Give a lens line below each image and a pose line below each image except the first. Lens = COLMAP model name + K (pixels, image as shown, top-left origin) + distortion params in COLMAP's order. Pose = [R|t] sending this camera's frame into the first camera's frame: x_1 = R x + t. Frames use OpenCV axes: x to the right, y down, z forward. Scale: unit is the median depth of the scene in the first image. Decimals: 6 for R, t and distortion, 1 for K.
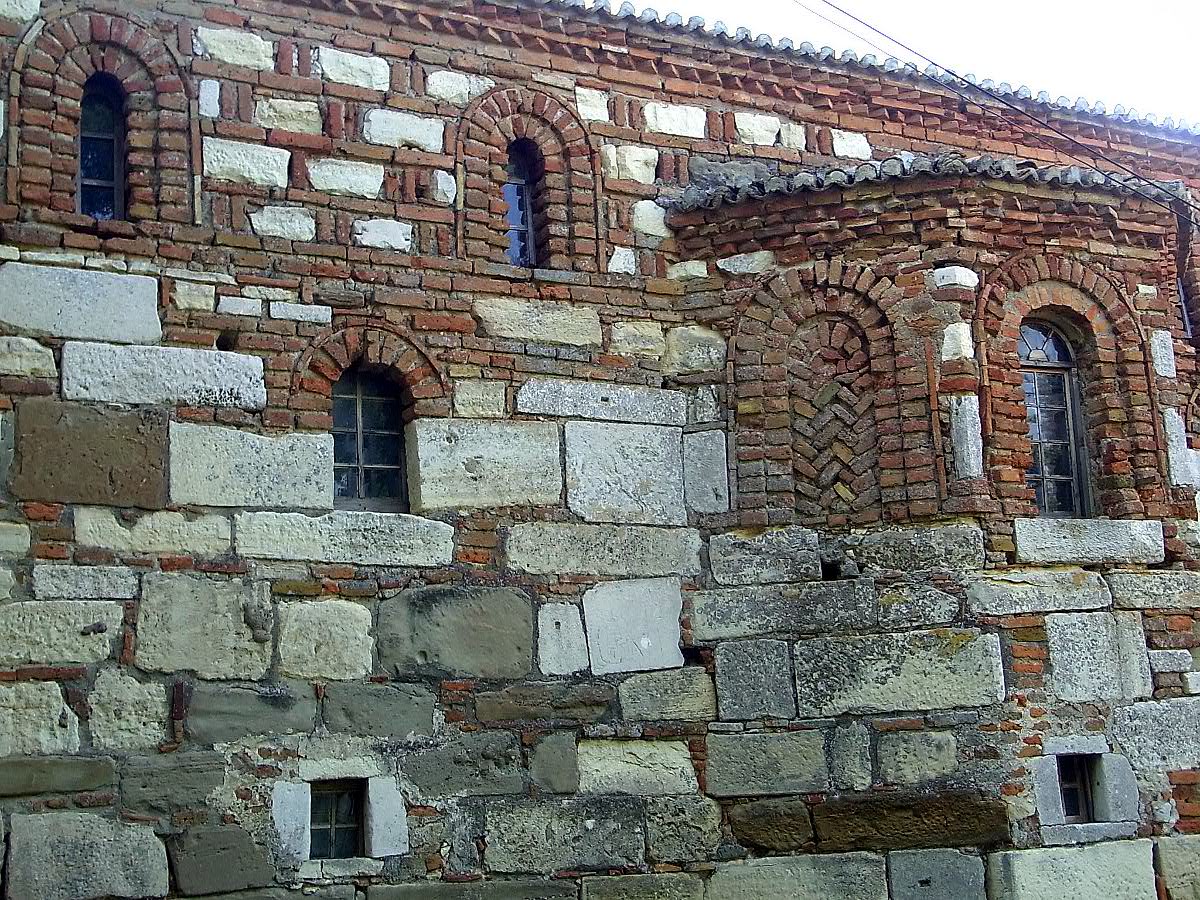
lens RADIAL K [[1573.5, 0, 600.0], [0, 1573.5, 450.0], [0, 0, 1]] dist [0.008863, 0.094311]
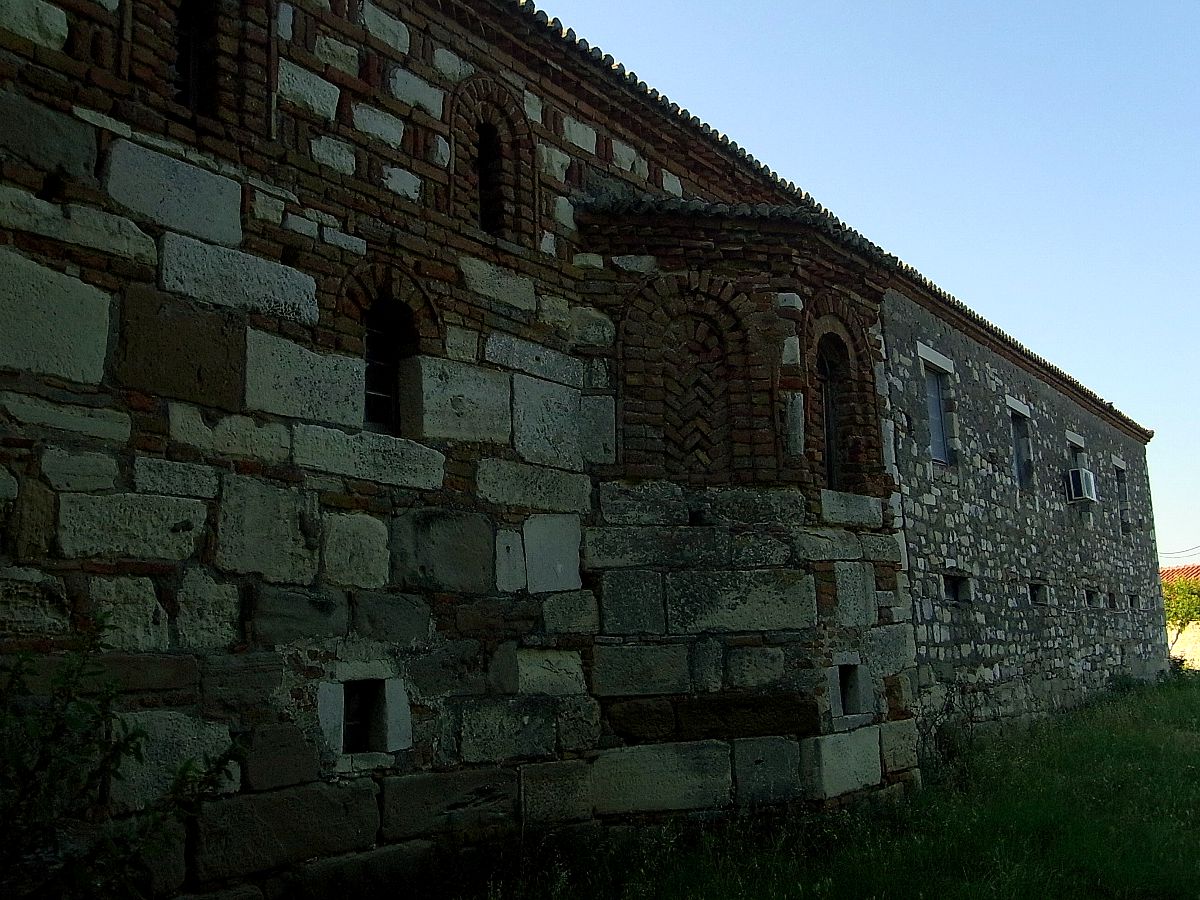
lens RADIAL K [[1204.3, 0, 600.0], [0, 1204.3, 450.0], [0, 0, 1]] dist [-0.090379, 0.139280]
pose [[0.882784, 0.096794, 0.459700, -0.382196], [-0.106695, 0.994282, -0.004463, 0.036325], [-0.457503, -0.045107, 0.888063, 0.193189]]
